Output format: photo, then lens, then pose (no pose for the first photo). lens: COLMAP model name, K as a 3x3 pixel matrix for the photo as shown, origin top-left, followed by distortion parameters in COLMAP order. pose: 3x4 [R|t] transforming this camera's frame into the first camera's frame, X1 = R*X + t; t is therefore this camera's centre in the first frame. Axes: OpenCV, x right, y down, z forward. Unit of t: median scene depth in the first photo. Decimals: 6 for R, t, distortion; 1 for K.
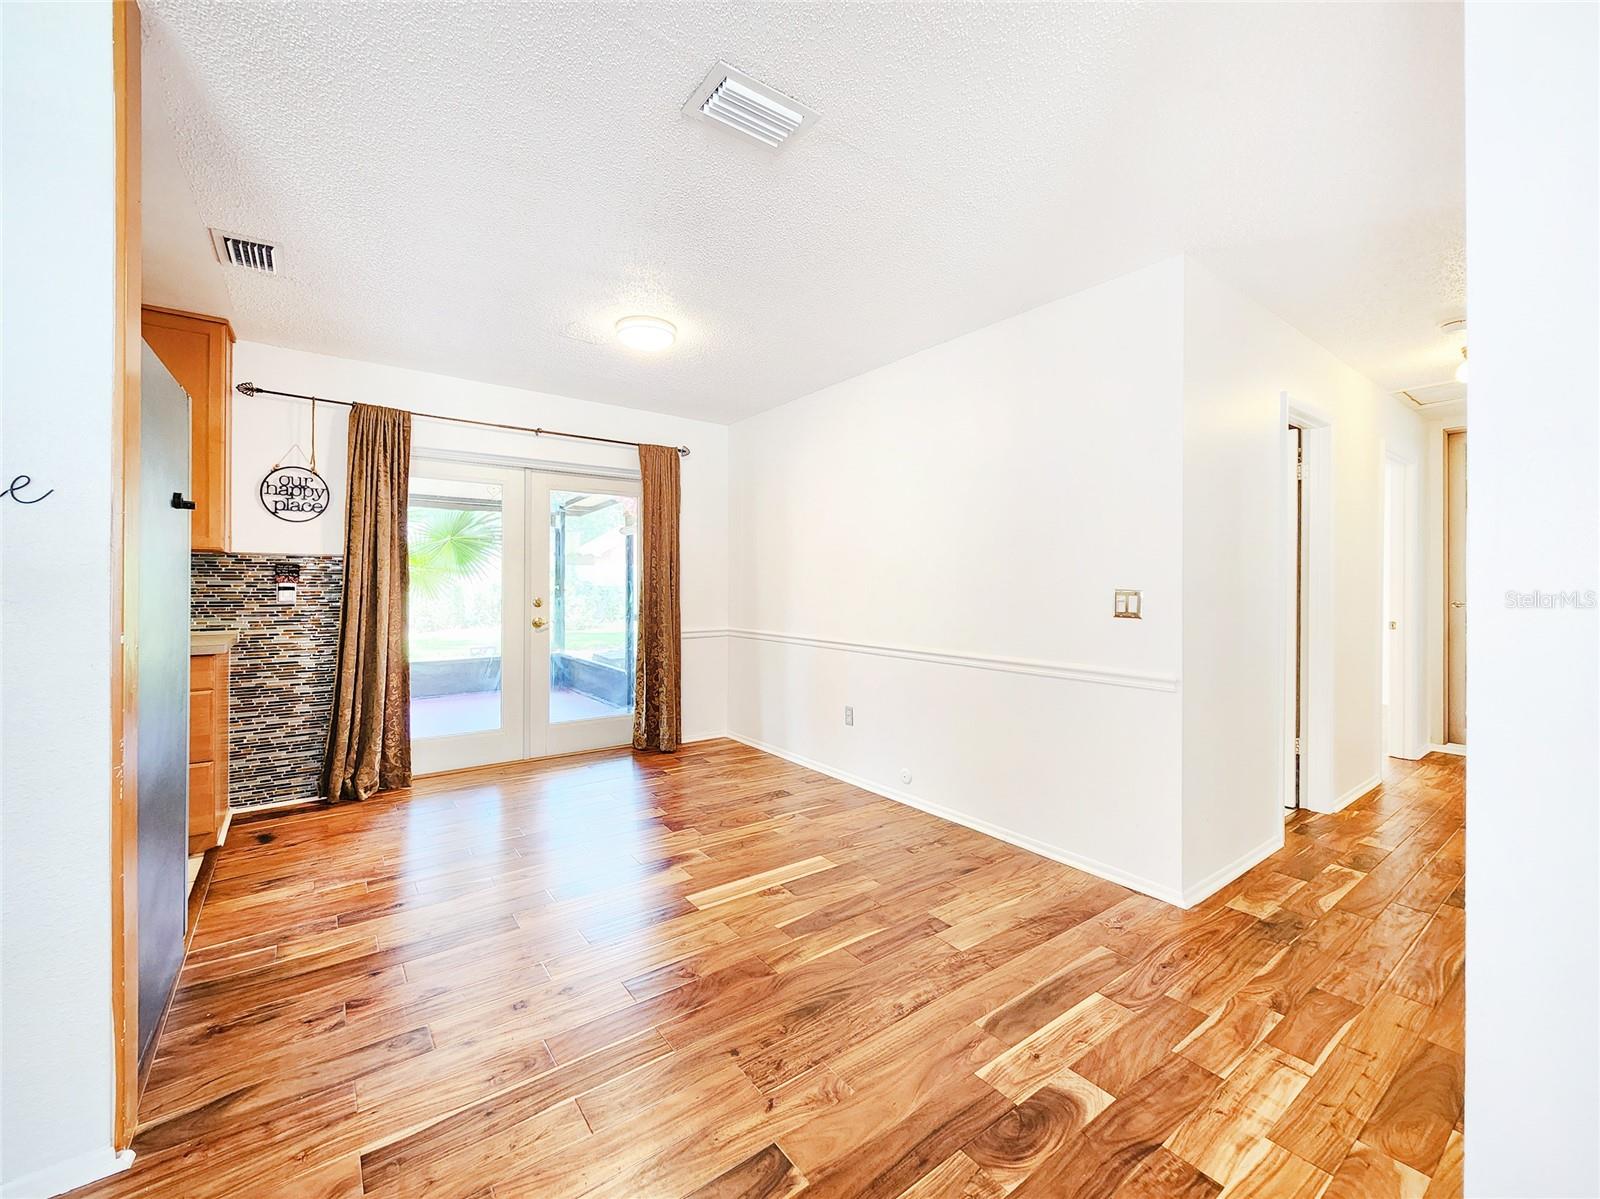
lens RADIAL K [[655.0, 0, 796.9], [0, 655.0, 591.4], [0, 0, 1]] dist [0.000664, -0.002500]
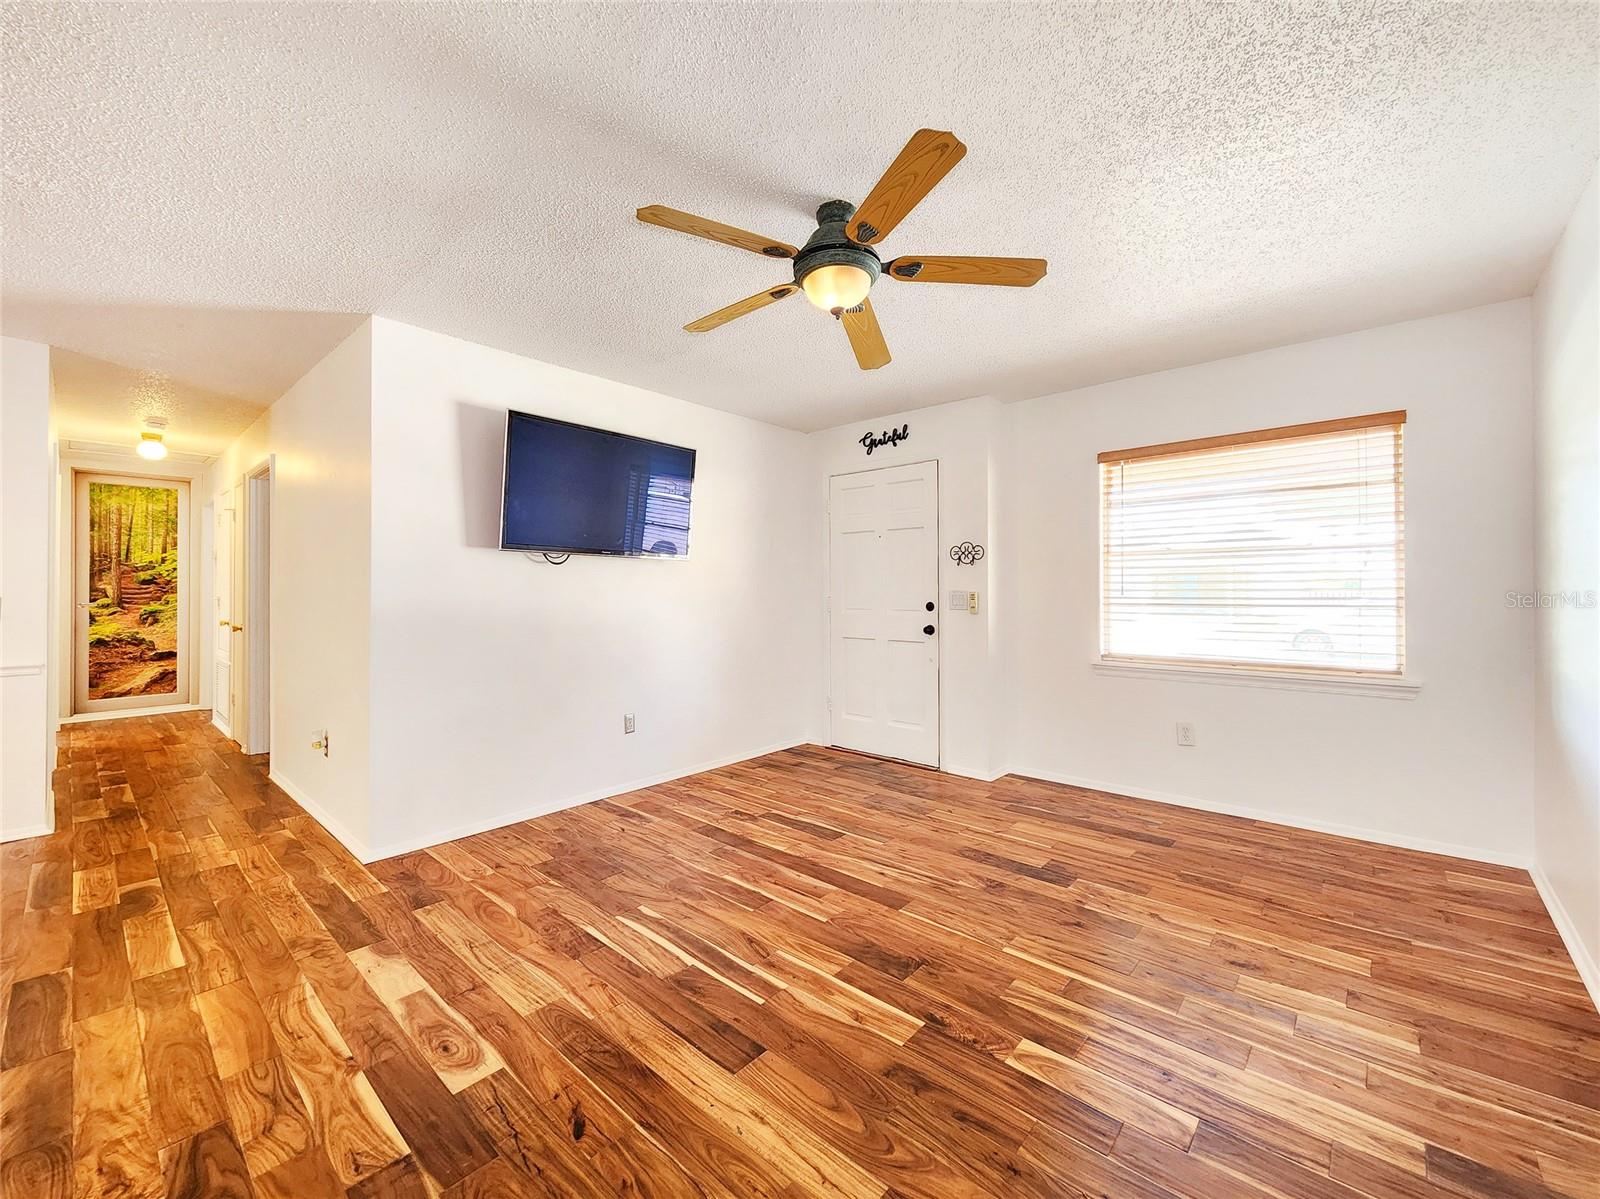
lens RADIAL K [[655.0, 0, 796.0], [0, 655.0, 584.7], [0, 0, 1]] dist [0.000664, -0.002500]
pose [[-0.194004, -0.002242, 0.980998, -0.725805], [0.011520, 0.999923, 0.004564, -0.013775], [-0.980933, 0.012187, -0.193963, -0.177493]]
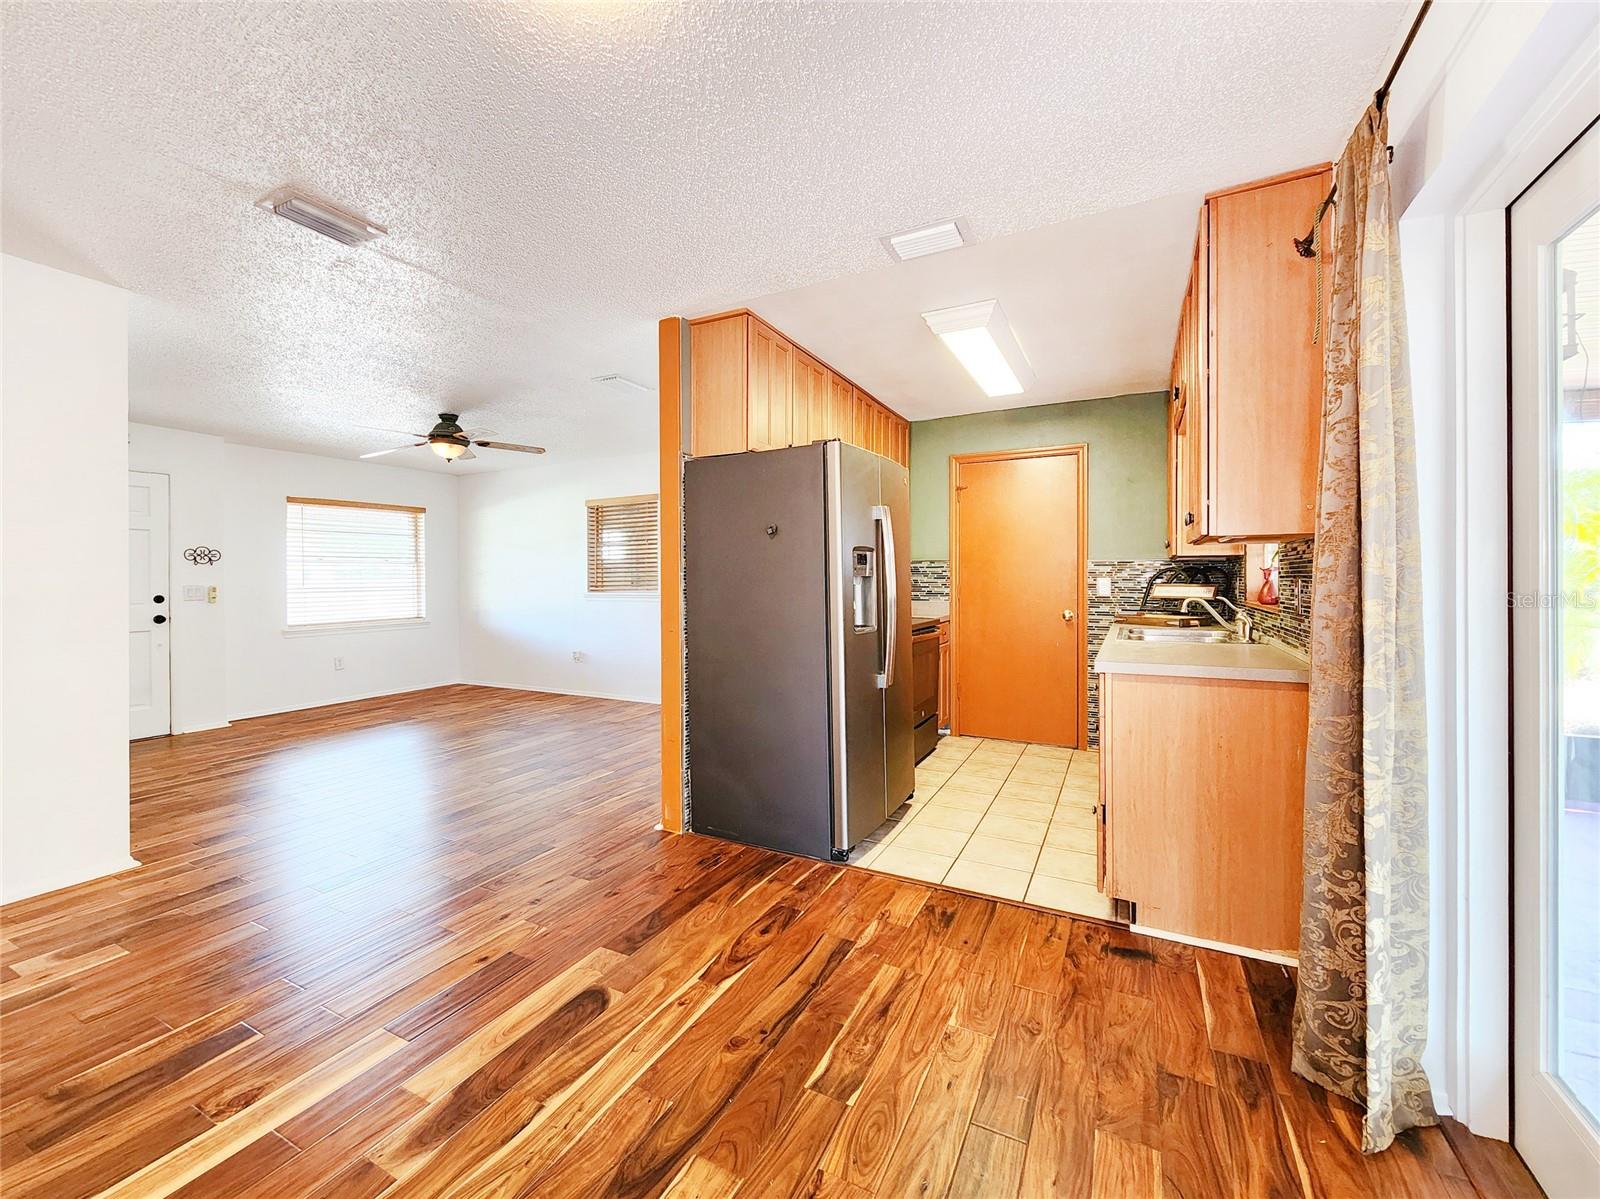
lens RADIAL K [[655.0, 0, 783.9], [0, 655.0, 576.5], [0, 0, 1]] dist [0.000664, -0.002500]
pose [[-0.905067, -0.005676, -0.425232, -0.163945], [-0.003821, 0.999979, -0.005213, -0.009456], [0.425252, -0.003094, -0.905069, 1.265095]]
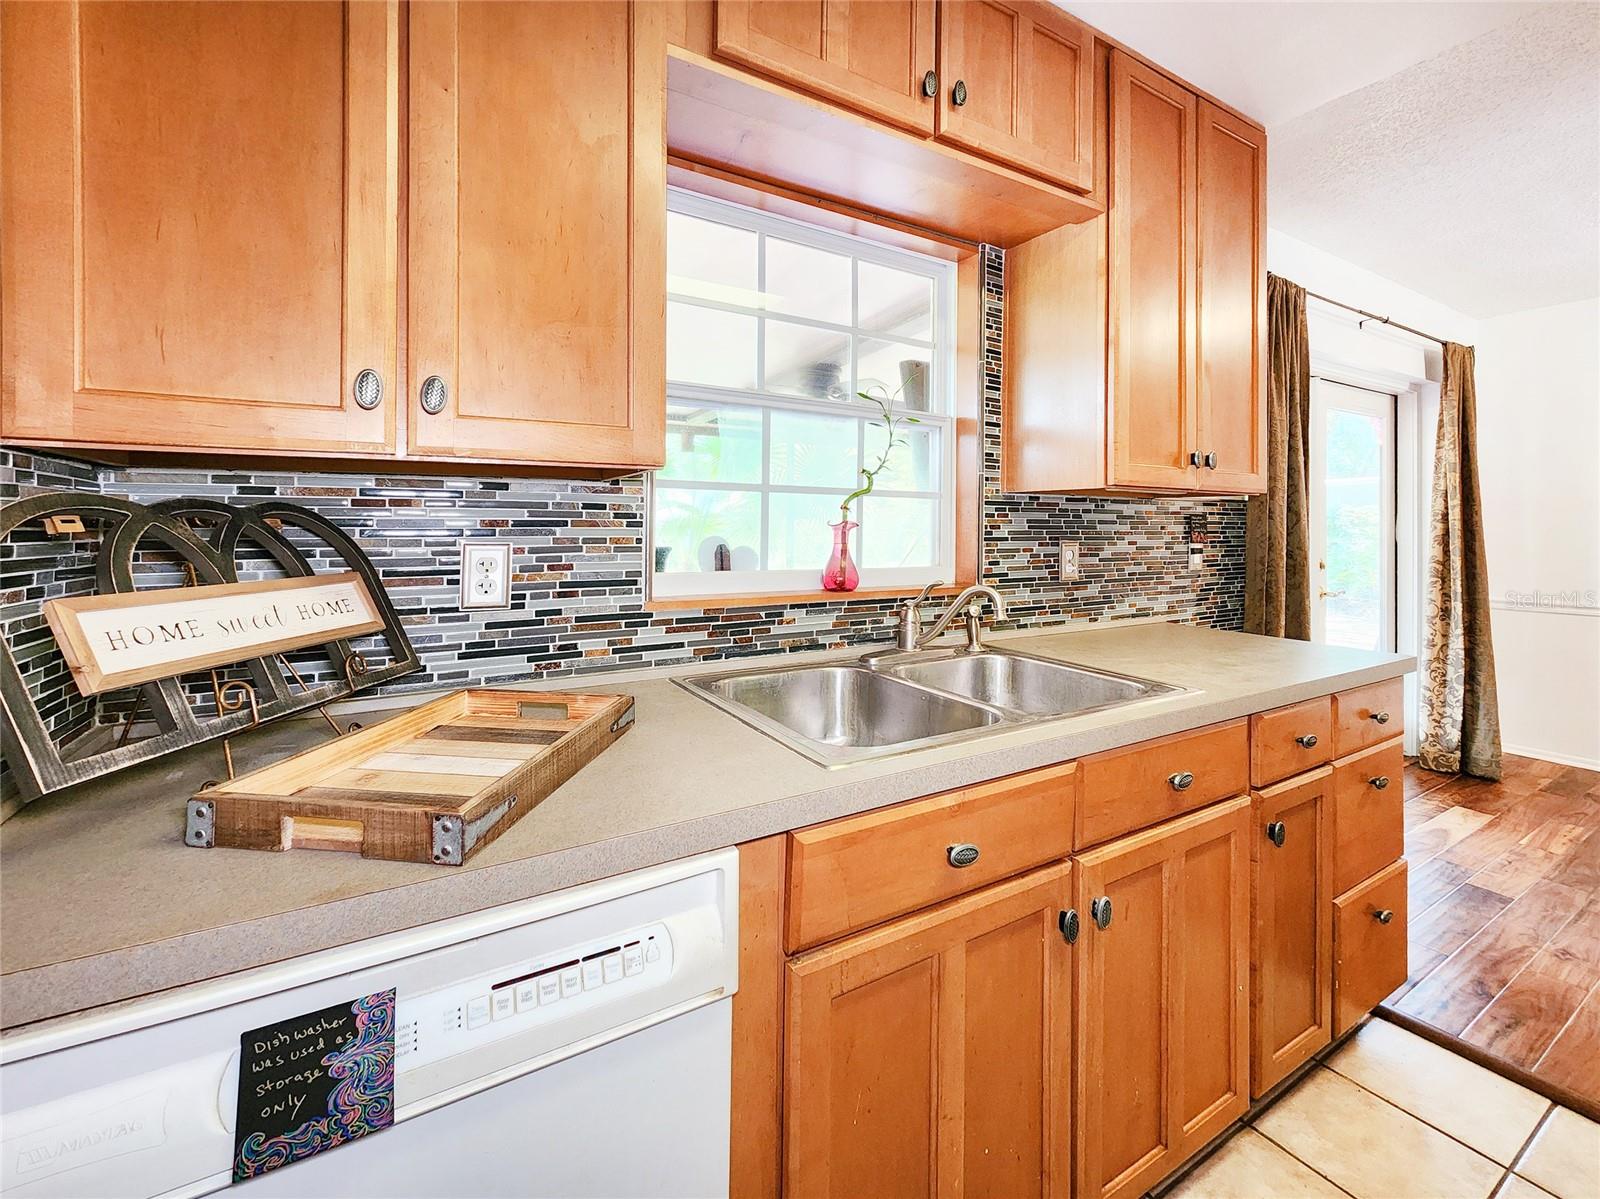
lens RADIAL K [[655.0, 0, 835.7], [0, 655.0, 523.5], [0, 0, 1]] dist [0.000664, -0.002500]
pose [[0.994444, -0.008916, -0.104886, -1.067161], [0.006097, 0.999612, -0.027163, -0.016624], [0.105087, 0.026373, 0.994113, 0.288535]]
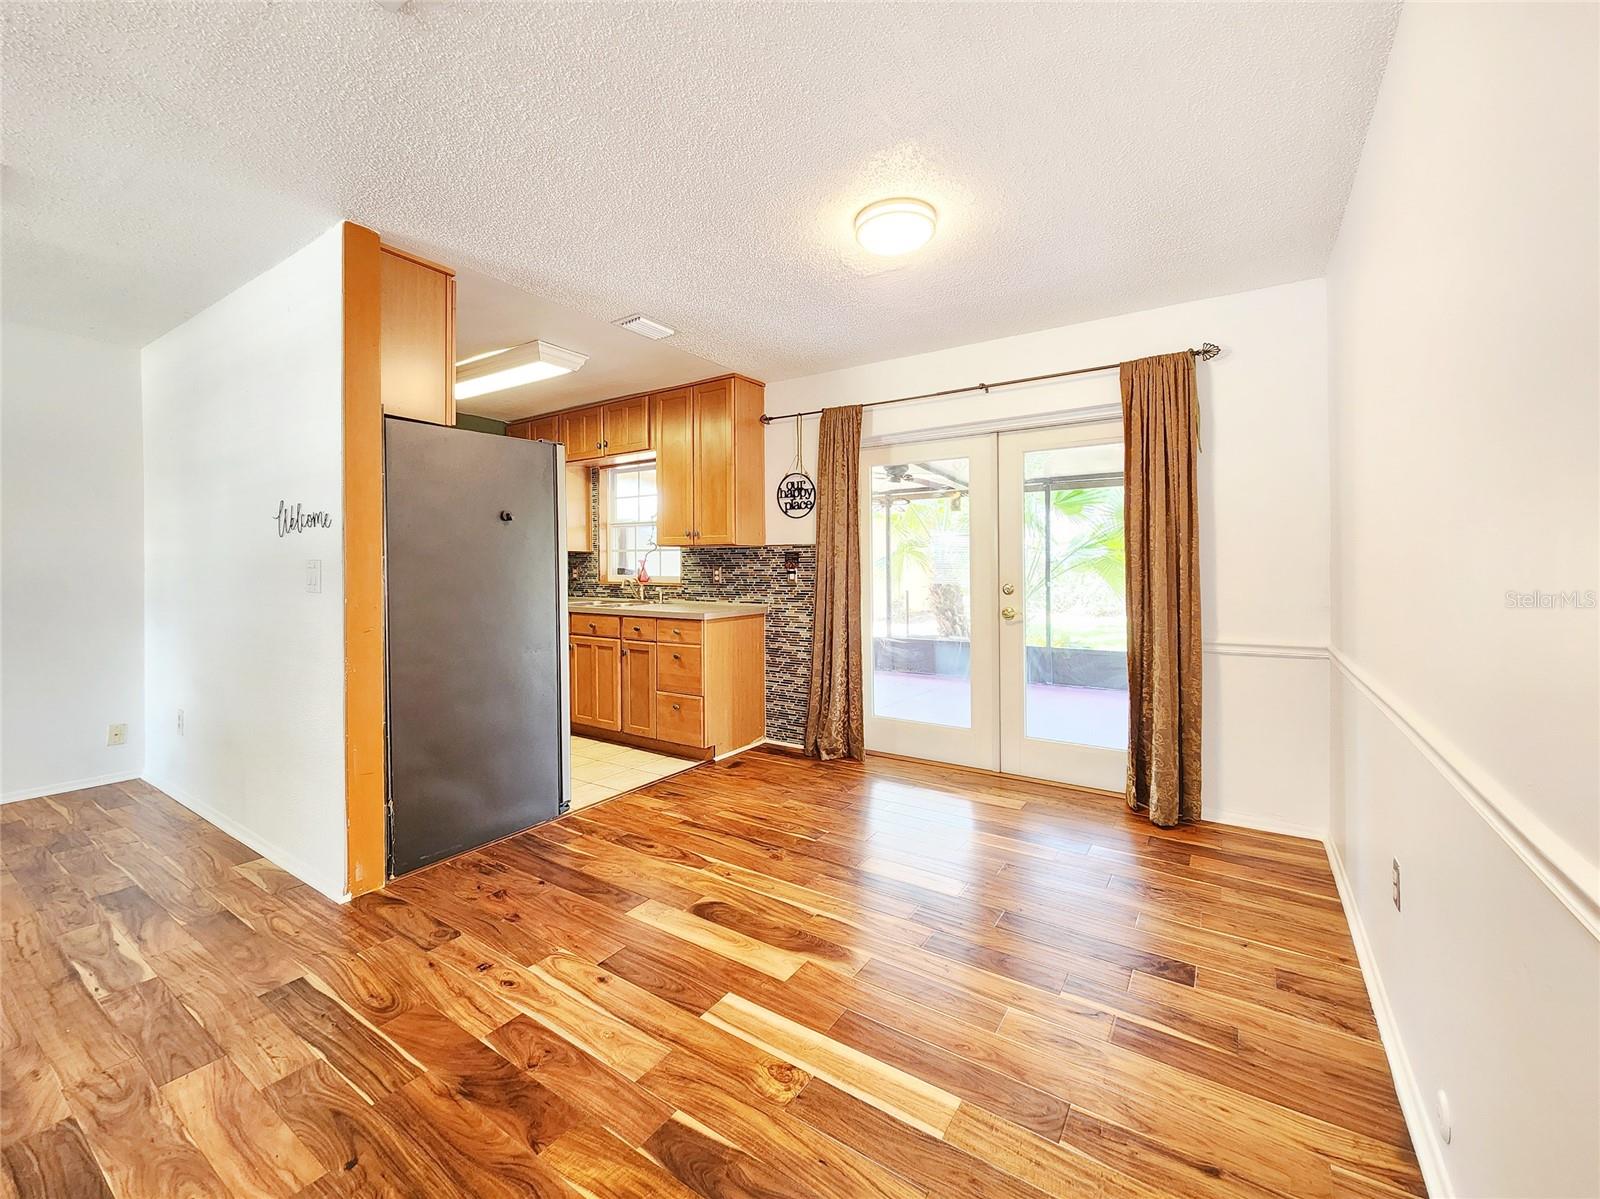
lens RADIAL K [[655.0, 0, 795.0], [0, 655.0, 571.9], [0, 0, 1]] dist [0.000664, -0.002500]
pose [[0.333797, -0.000285, -0.942645, 0.388441], [-0.004721, 0.999987, -0.001973, -0.002695], [0.942633, 0.005109, 0.333791, 0.584792]]
